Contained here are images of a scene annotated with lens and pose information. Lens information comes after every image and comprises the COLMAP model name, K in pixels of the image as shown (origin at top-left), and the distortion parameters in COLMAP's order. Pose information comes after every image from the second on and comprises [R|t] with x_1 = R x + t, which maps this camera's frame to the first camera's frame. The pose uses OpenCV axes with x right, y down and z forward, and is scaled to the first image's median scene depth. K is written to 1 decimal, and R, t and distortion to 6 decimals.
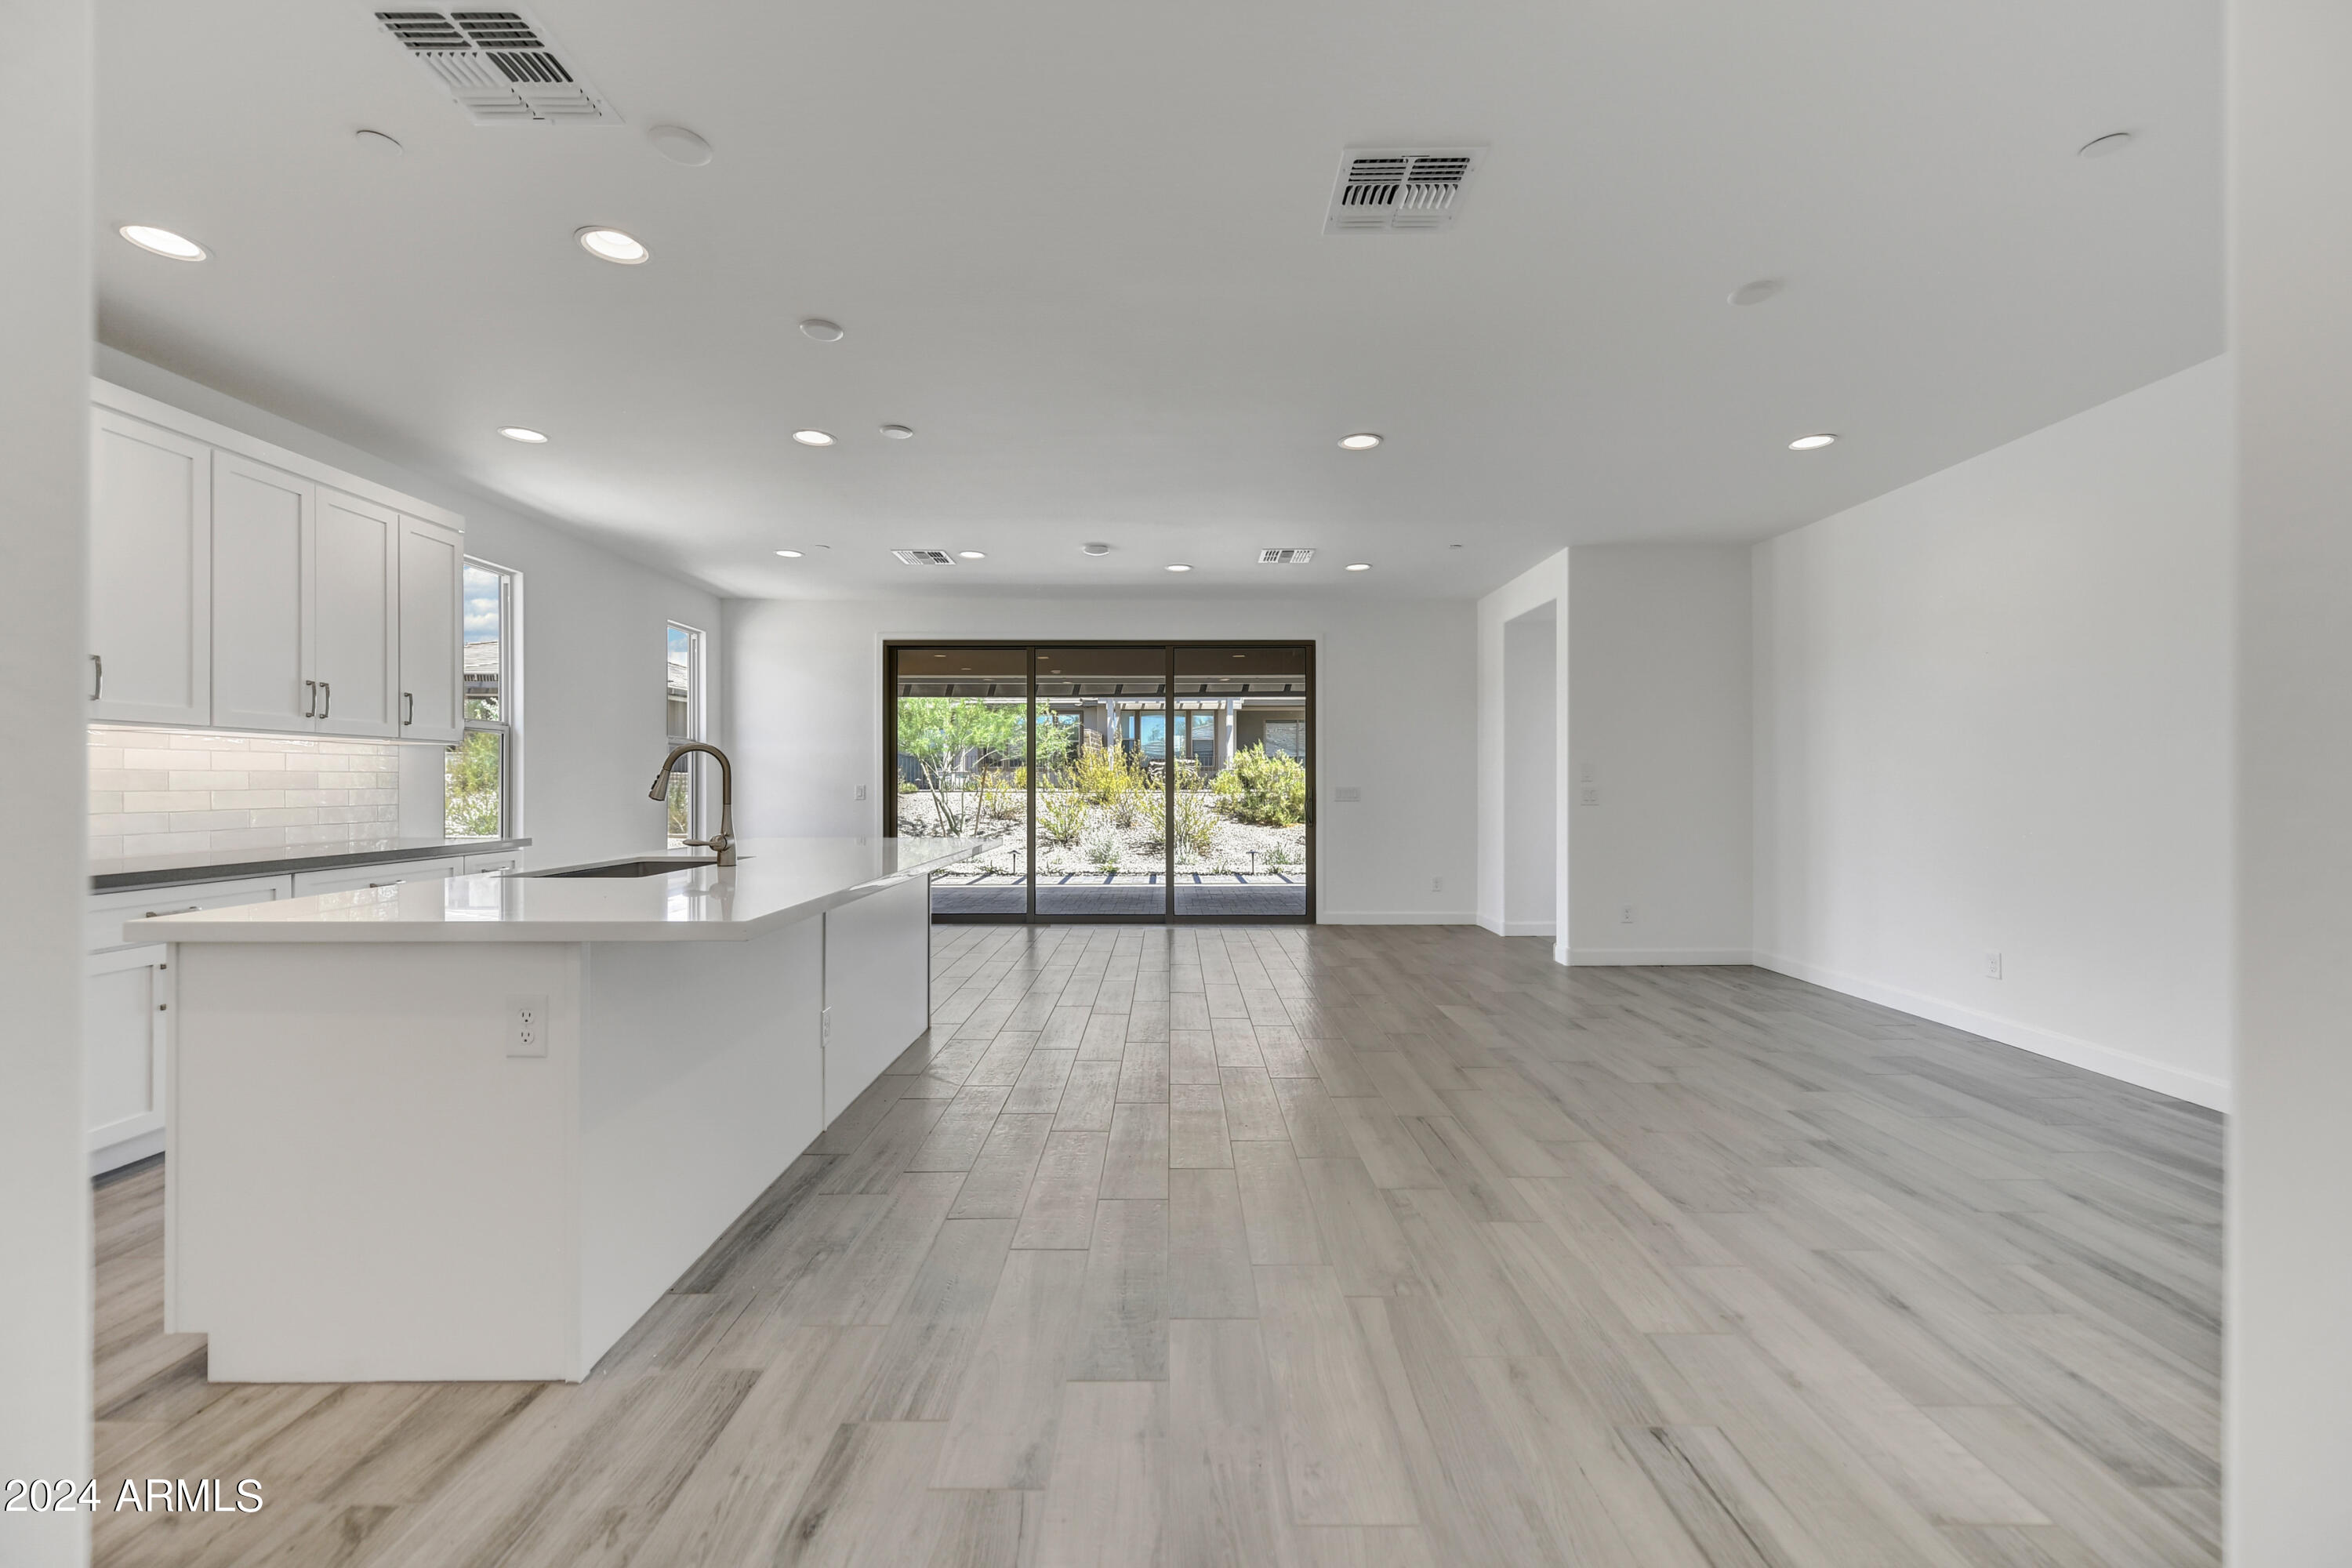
lens RADIAL K [[932.9, 0, 1180.4], [0, 932.9, 780.5], [0, 0, 1]] dist [0.008552, -0.001685]
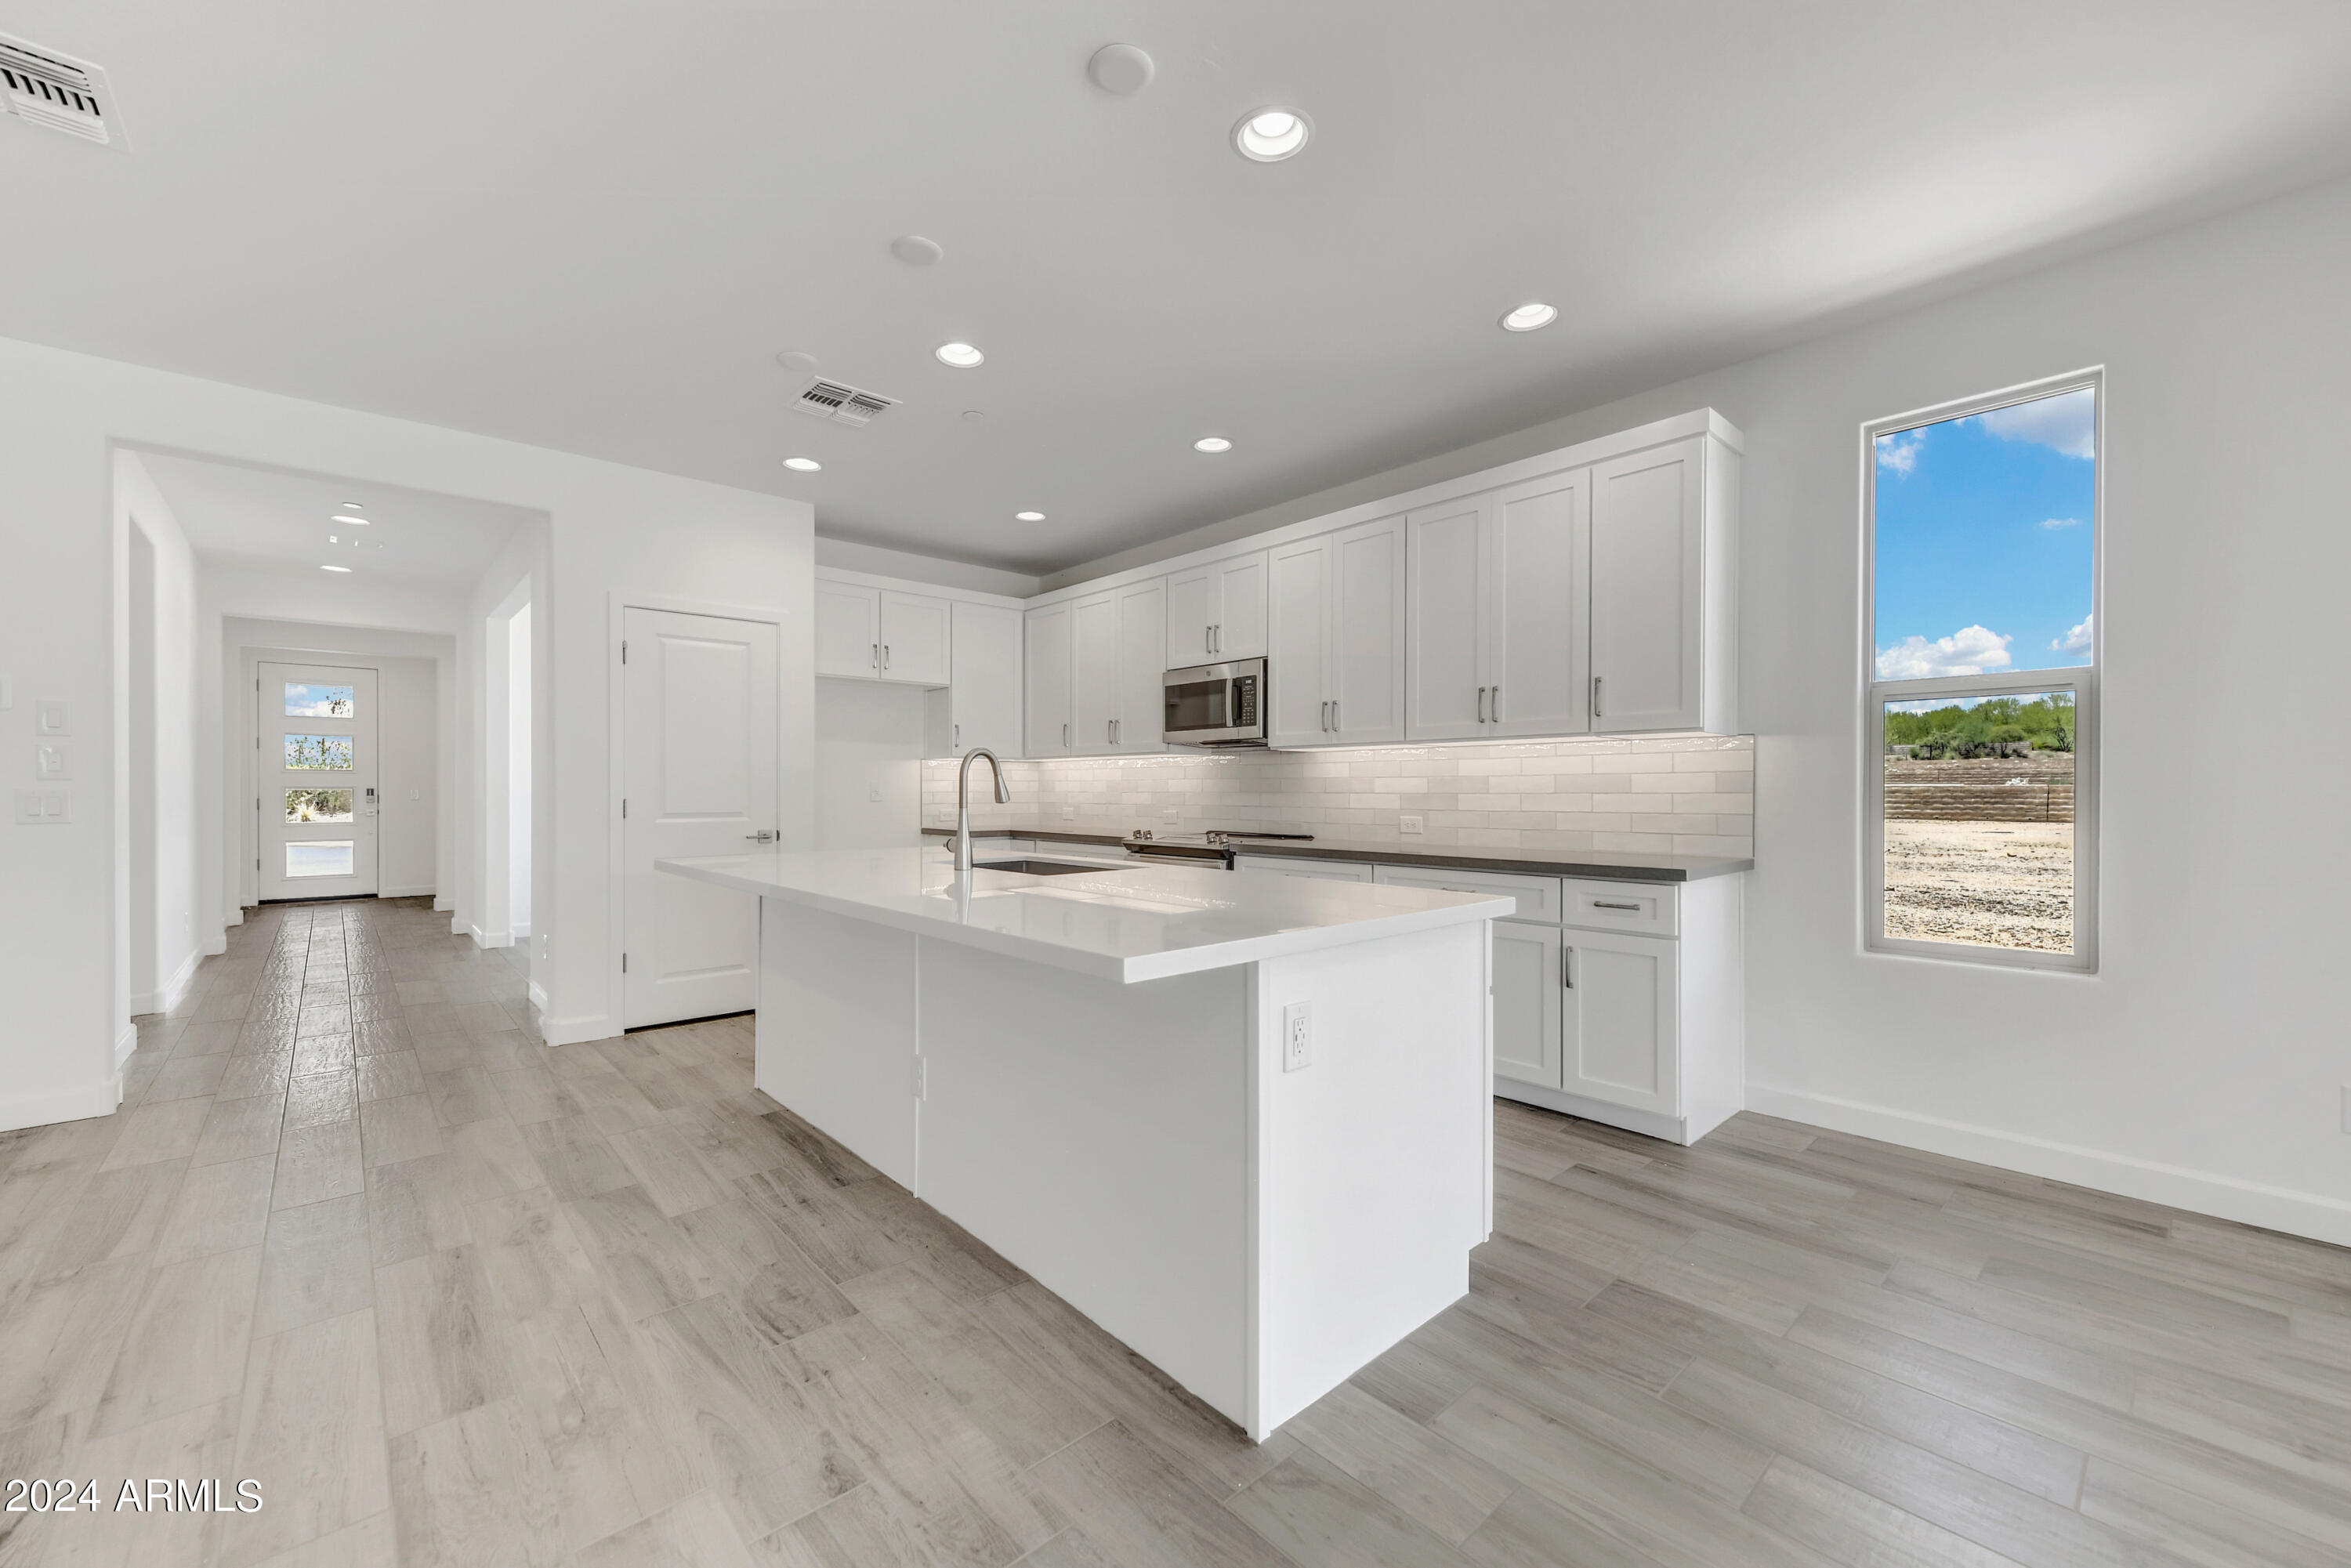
lens RADIAL K [[932.5, 0, 1179.2], [0, 932.5, 792.4], [0, 0, 1]] dist [0.008552, -0.001685]
pose [[-0.749201, 0.004534, -0.662327, 0.001205], [0.004308, 0.999989, 0.001972, 0.006060], [0.662328, -0.001376, -0.749212, 1.777753]]
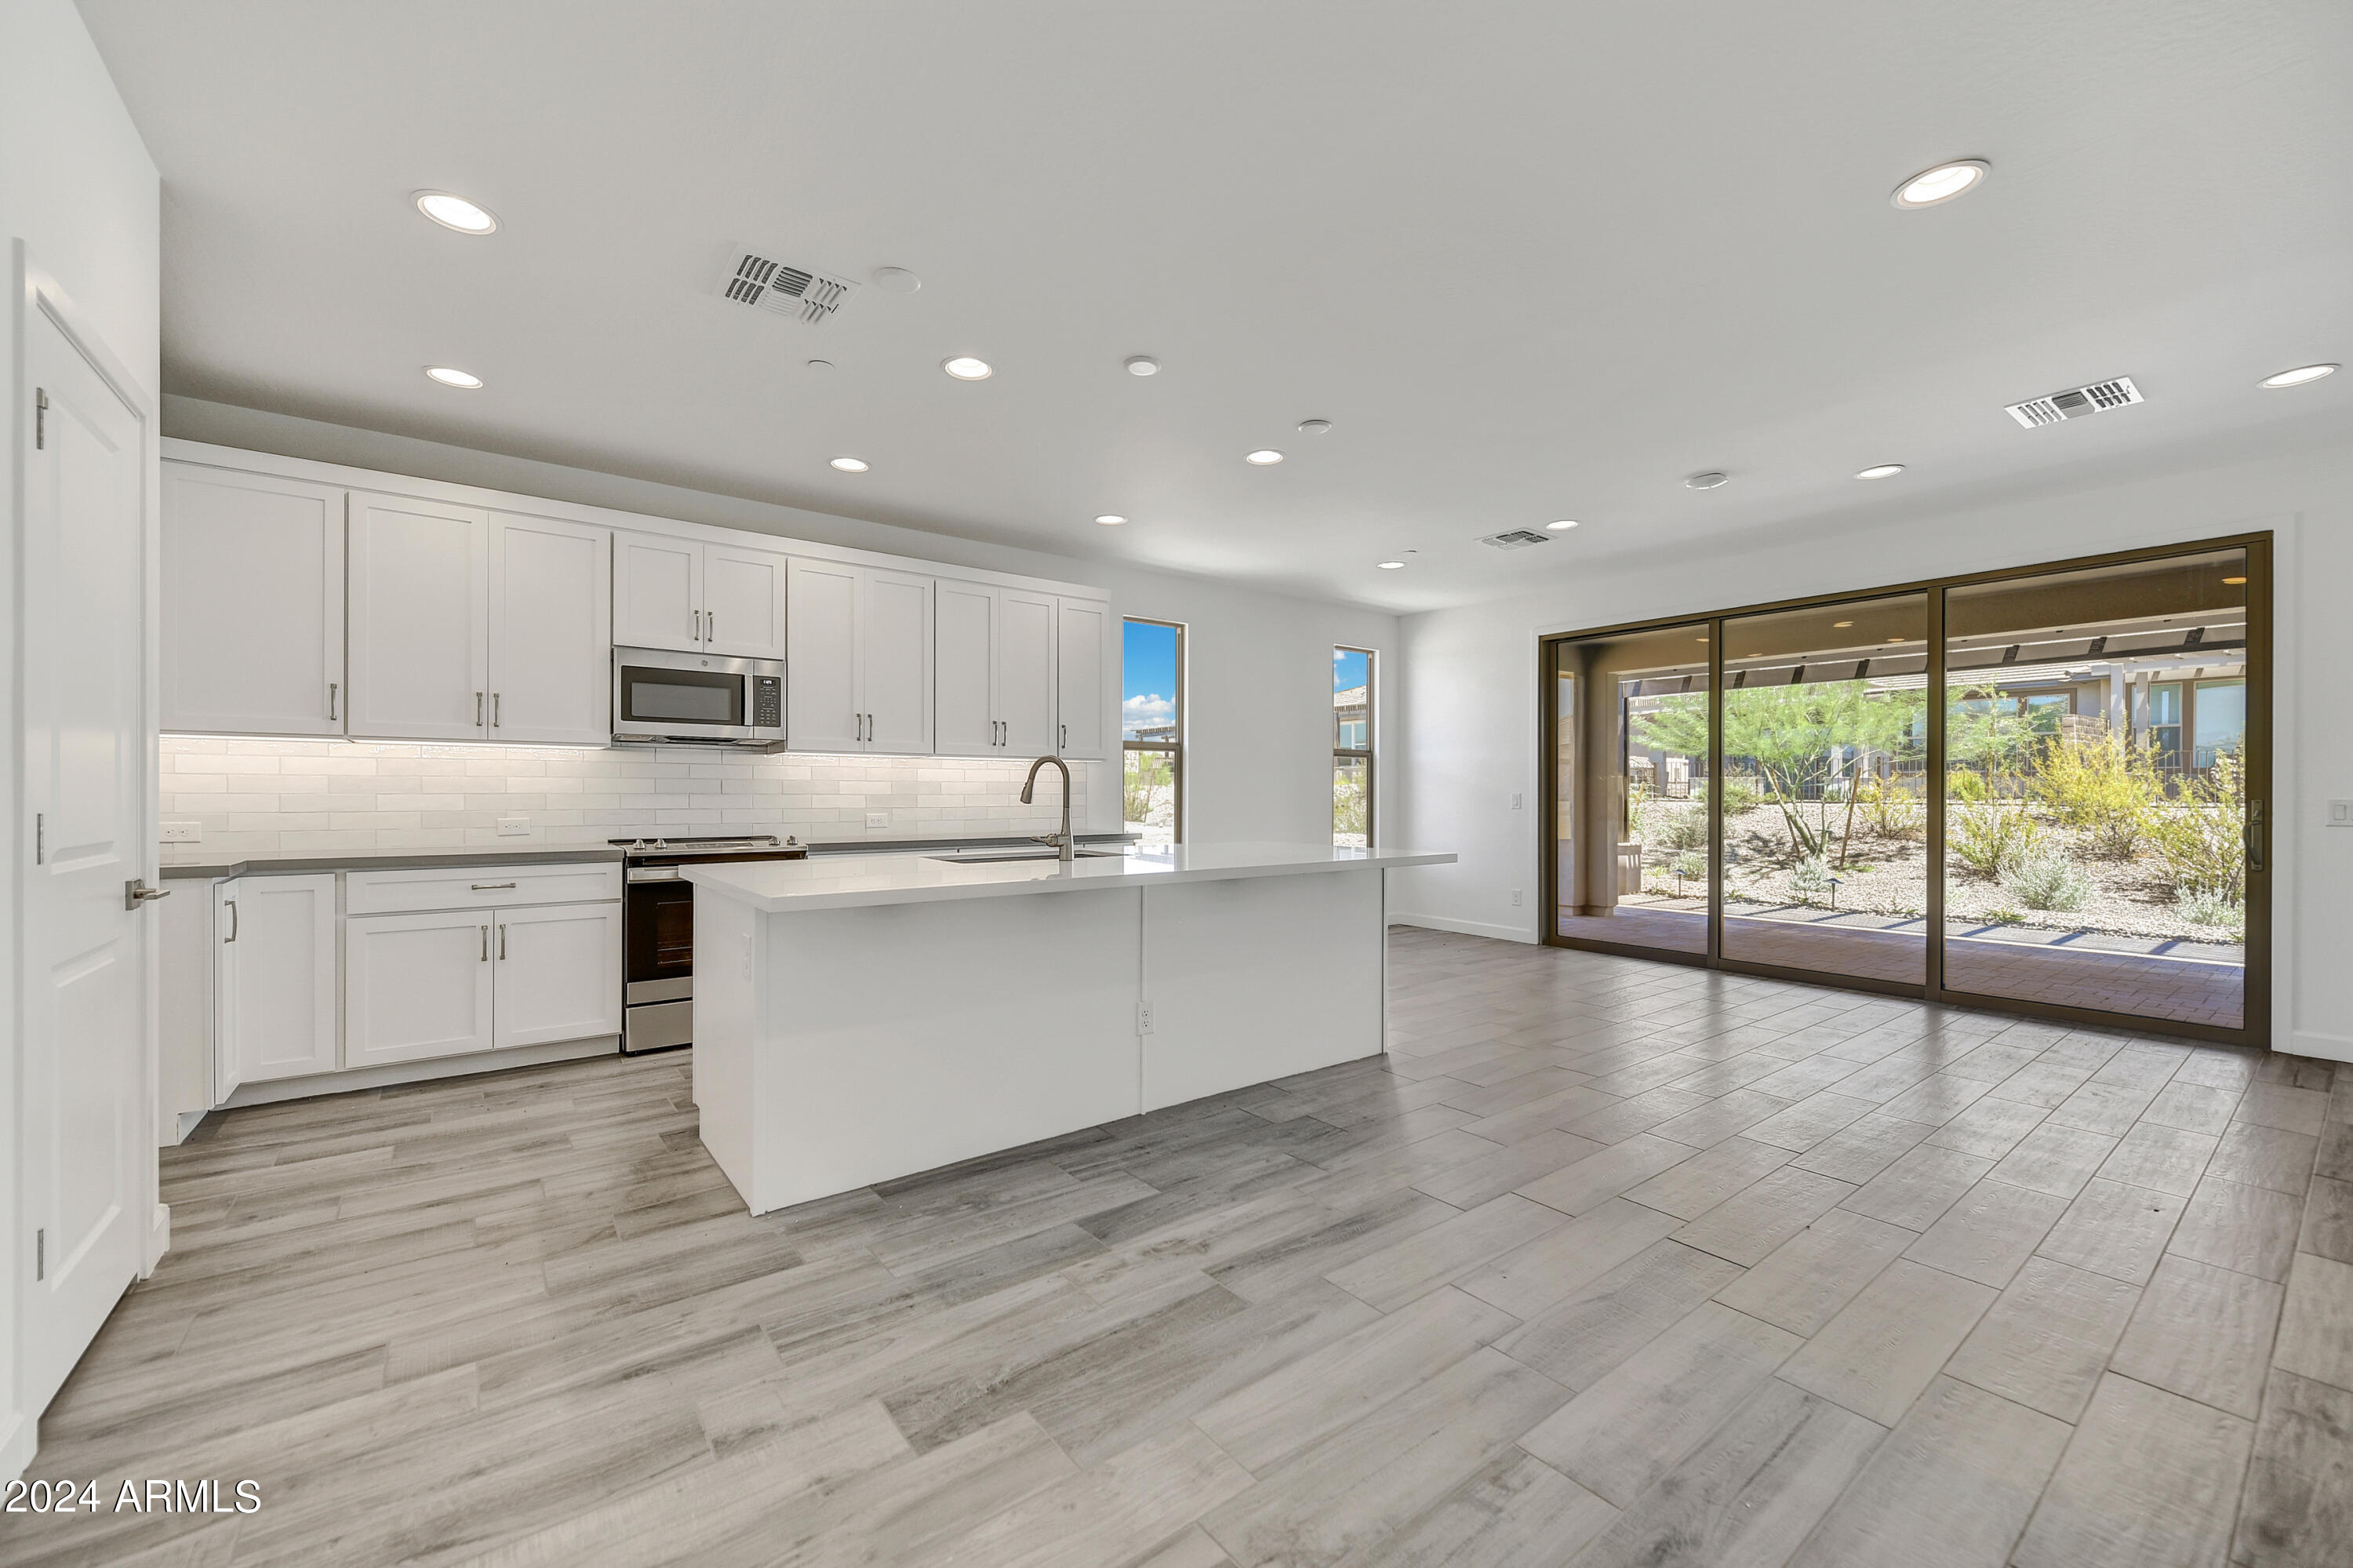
lens RADIAL K [[933.3, 0, 1164.8], [0, 933.3, 794.6], [0, 0, 1]] dist [0.008552, -0.001685]
pose [[0.599407, 0.004979, -0.800429, 0.484738], [-0.000134, 0.999981, 0.006120, 0.001531], [0.800444, -0.003561, 0.599397, 0.376161]]
